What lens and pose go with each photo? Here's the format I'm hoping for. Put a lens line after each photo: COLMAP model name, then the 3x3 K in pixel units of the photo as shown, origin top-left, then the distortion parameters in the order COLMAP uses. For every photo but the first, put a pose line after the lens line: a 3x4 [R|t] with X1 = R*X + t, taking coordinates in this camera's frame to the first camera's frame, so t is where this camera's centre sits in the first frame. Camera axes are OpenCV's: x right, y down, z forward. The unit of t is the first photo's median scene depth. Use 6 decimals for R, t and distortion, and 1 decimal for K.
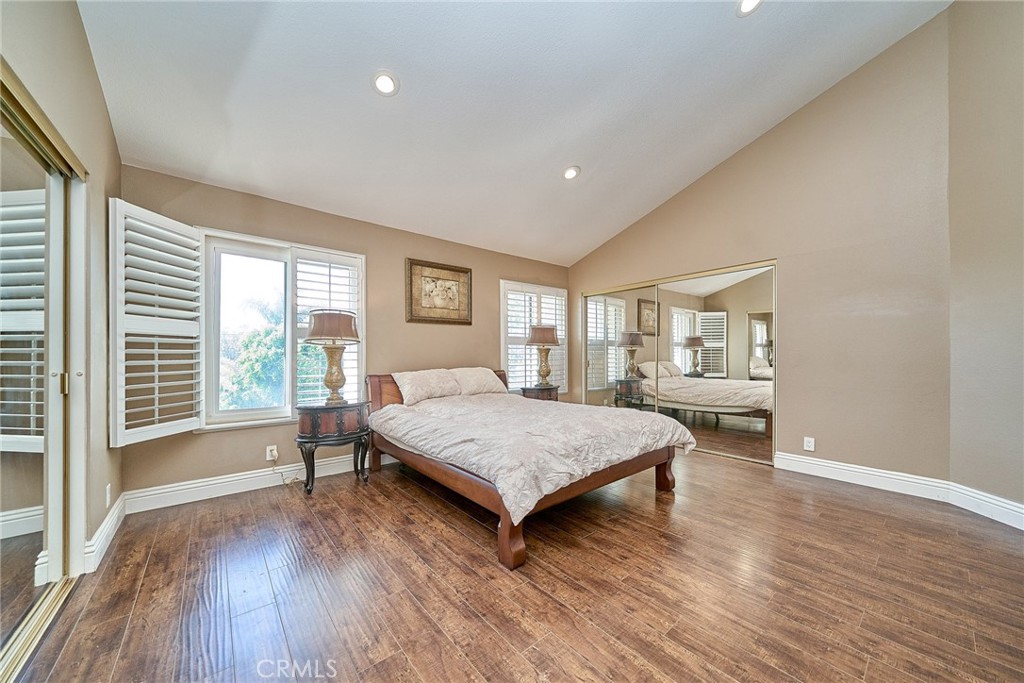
lens RADIAL K [[358.5, 0, 522.2], [0, 358.5, 354.5], [0, 0, 1]] dist [0.009280, -0.000033]
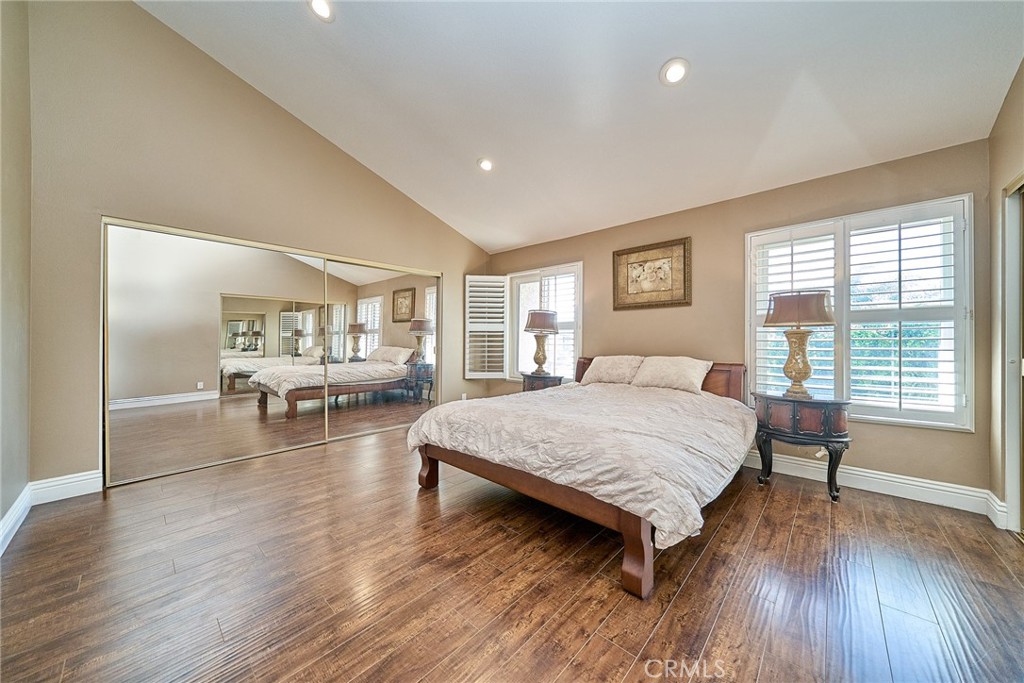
lens RADIAL K [[351.0, 0, 516.5], [0, 351.0, 341.9], [0, 0, 1]] dist [-0.001727, -0.000193]
pose [[0.123842, 0.004341, -0.992293, 0.724102], [-0.003843, 0.999985, 0.003895, 0.000580], [0.992295, 0.003331, 0.123856, 0.605866]]
